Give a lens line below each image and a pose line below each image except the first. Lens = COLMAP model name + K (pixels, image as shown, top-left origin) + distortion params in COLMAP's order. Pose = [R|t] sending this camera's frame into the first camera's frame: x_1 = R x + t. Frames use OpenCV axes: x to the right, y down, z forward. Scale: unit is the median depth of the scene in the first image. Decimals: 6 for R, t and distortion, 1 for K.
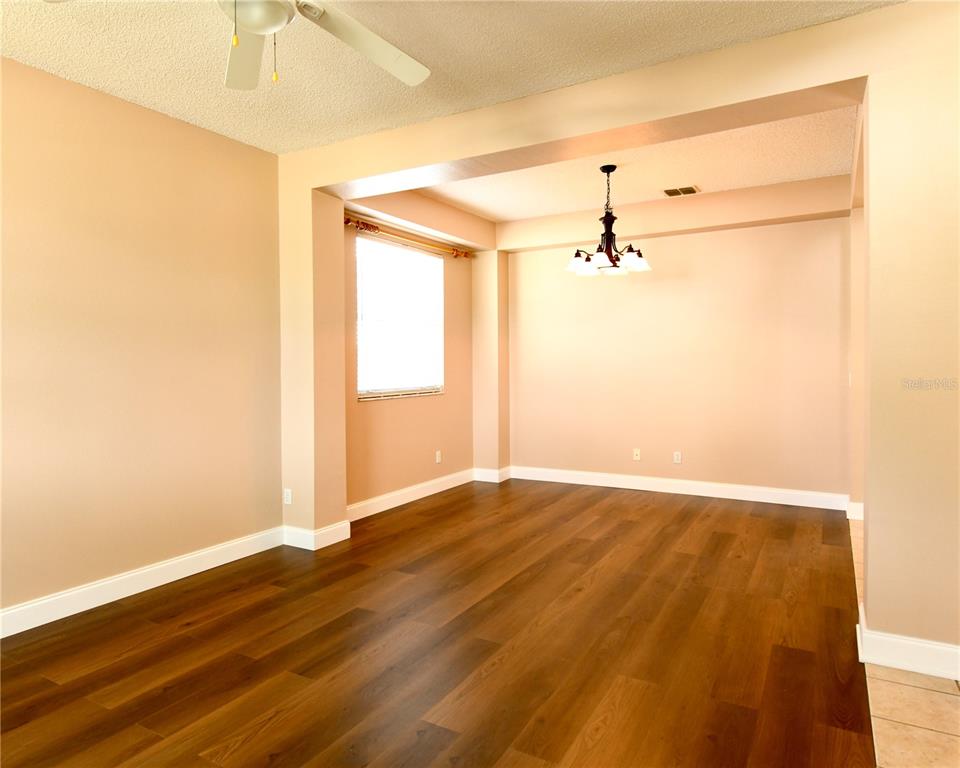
lens RADIAL K [[612.5, 0, 477.3], [0, 612.5, 376.0], [0, 0, 1]] dist [-0.002905, -0.000589]
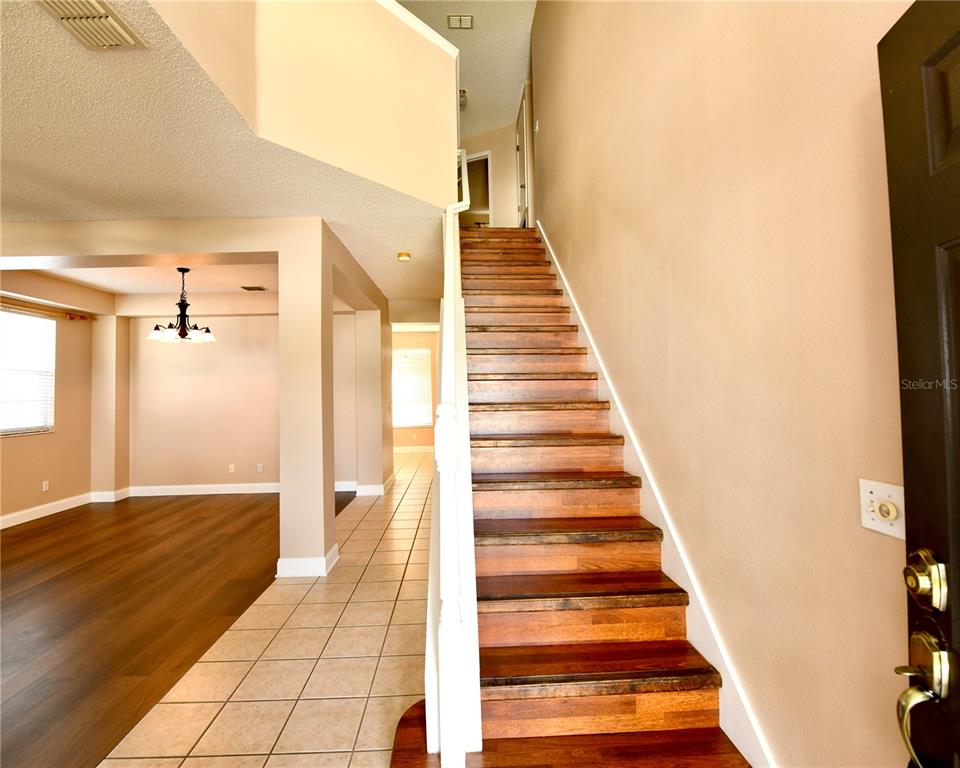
lens RADIAL K [[458.9, 0, 482.2], [0, 458.9, 375.7], [0, 0, 1]] dist [-0.017747, -0.001402]
pose [[0.844914, 0.009094, 0.534825, 0.237120], [0.024921, 0.998100, -0.056342, -0.013897], [-0.534321, 0.060933, 0.843083, -0.257392]]
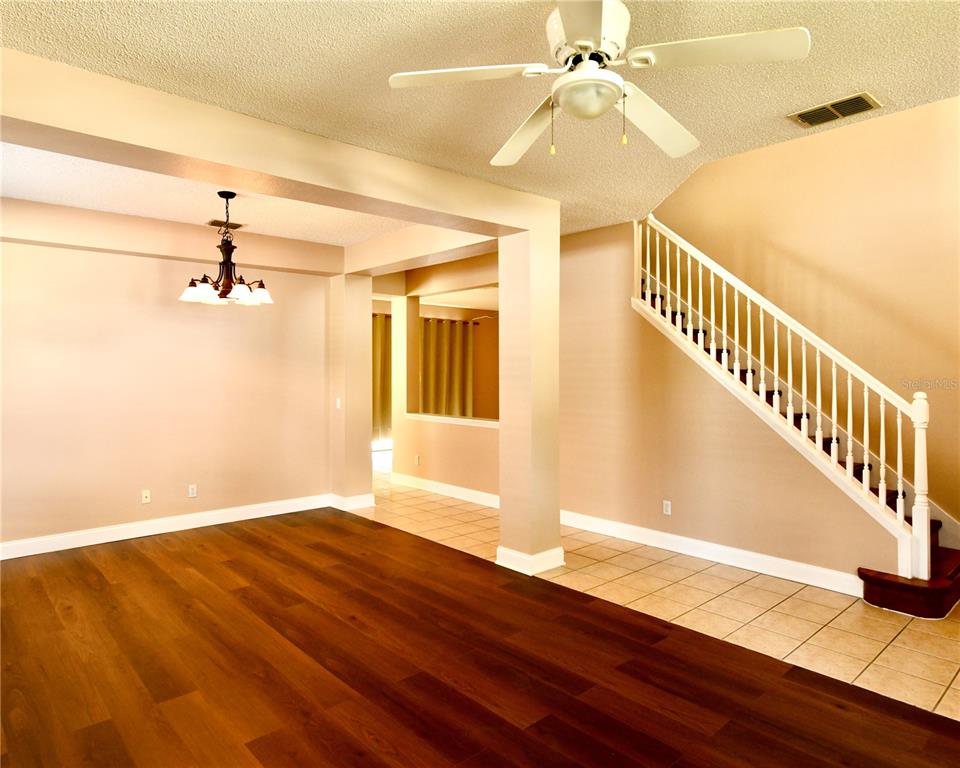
lens RADIAL K [[612.5, 0, 480.5], [0, 612.5, 377.7], [0, 0, 1]] dist [-0.002905, -0.000589]
pose [[0.311226, -0.009780, 0.950286, -0.566112], [0.021509, 0.999763, 0.003245, -0.048541], [-0.950093, 0.019430, 0.311362, 0.331424]]
